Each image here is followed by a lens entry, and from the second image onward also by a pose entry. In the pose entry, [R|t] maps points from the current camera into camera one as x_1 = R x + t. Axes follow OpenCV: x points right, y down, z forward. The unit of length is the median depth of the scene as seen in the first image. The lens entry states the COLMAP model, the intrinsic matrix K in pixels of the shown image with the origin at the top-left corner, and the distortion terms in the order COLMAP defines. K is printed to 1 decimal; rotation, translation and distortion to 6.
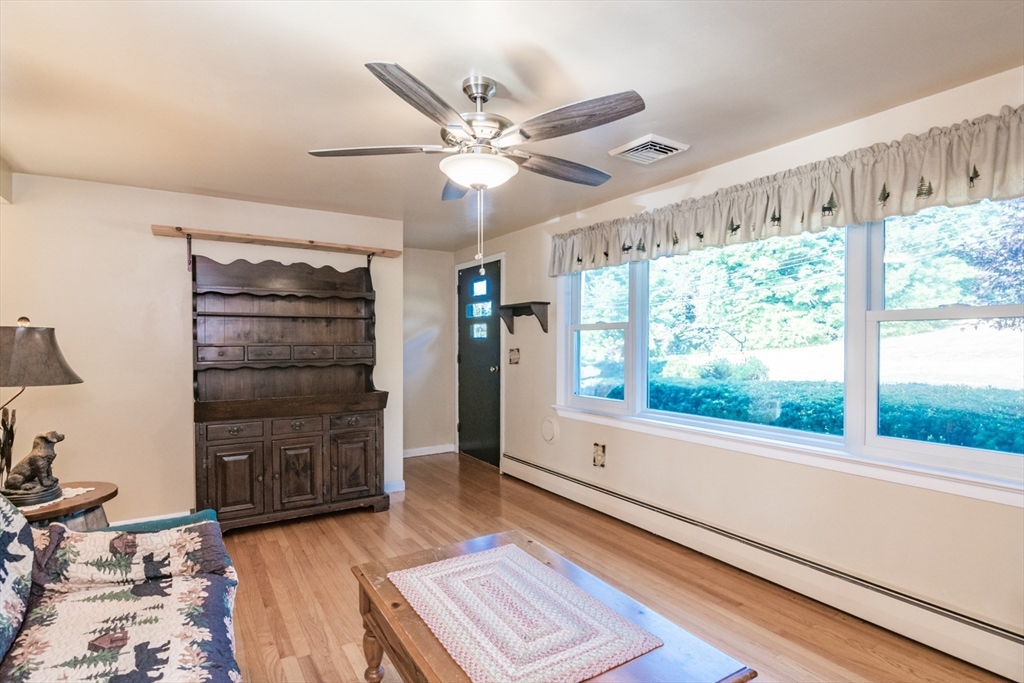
lens RADIAL K [[505.8, 0, 533.6], [0, 505.8, 345.1], [0, 0, 1]] dist [-0.012528, -0.004860]
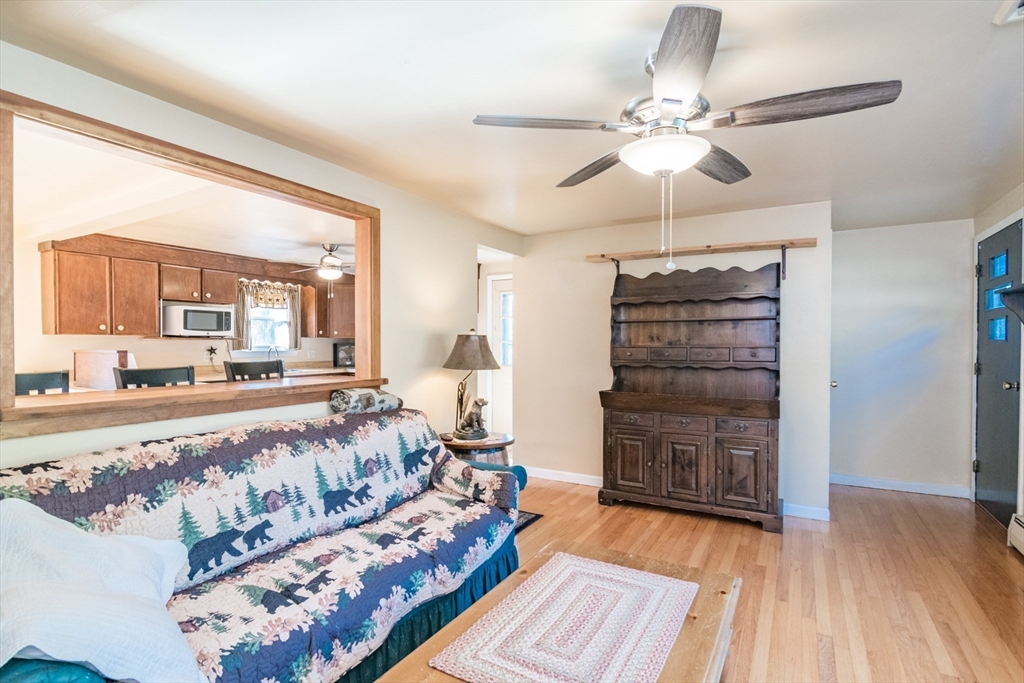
lens RADIAL K [[505.8, 0, 510.0], [0, 505.8, 345.5], [0, 0, 1]] dist [-0.012528, -0.004860]
pose [[0.452780, 0.004576, -0.891610, 0.307460], [-0.007457, 0.999971, 0.001346, -0.001778], [0.891591, 0.006039, 0.452801, 0.185259]]
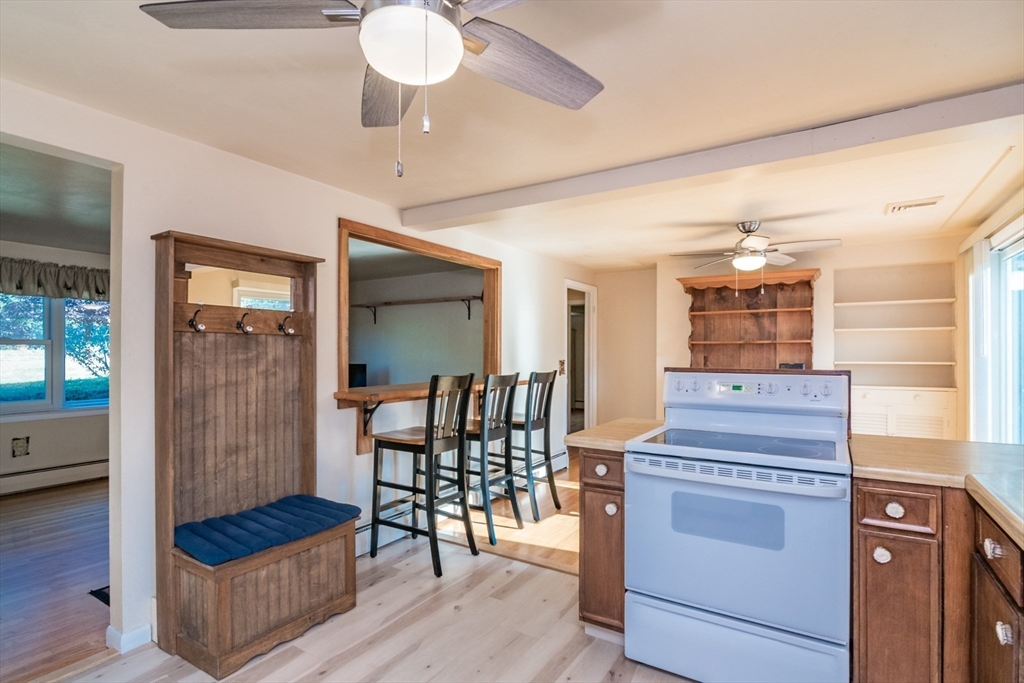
lens RADIAL K [[505.8, 0, 494.3], [0, 505.8, 343.0], [0, 0, 1]] dist [-0.012528, -0.004860]
pose [[-0.387647, 0.013741, 0.921705, -1.506851], [0.004143, 0.999905, -0.013164, -0.009886], [-0.921799, -0.001284, -0.387667, 0.449298]]
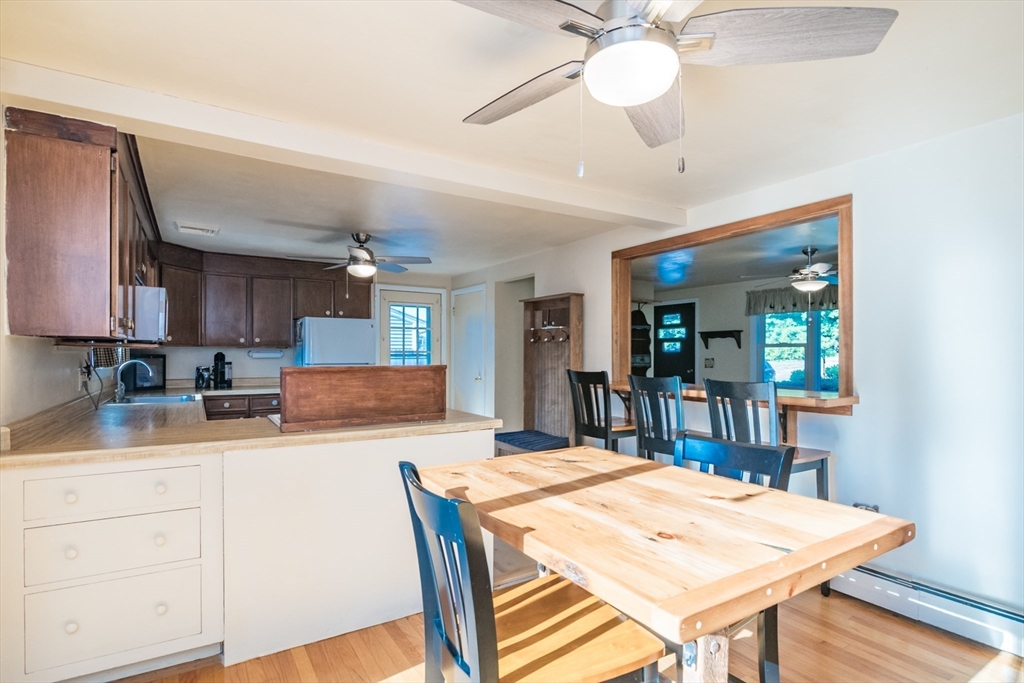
lens RADIAL K [[501.0, 0, 520.5], [0, 501.0, 349.0], [0, 0, 1]] dist [-0.028984, 0.000034]
pose [[0.999990, -0.001232, -0.004384, -0.812298], [0.001158, 0.999859, -0.016727, 0.004717], [0.004404, 0.016722, 0.999850, -0.766574]]
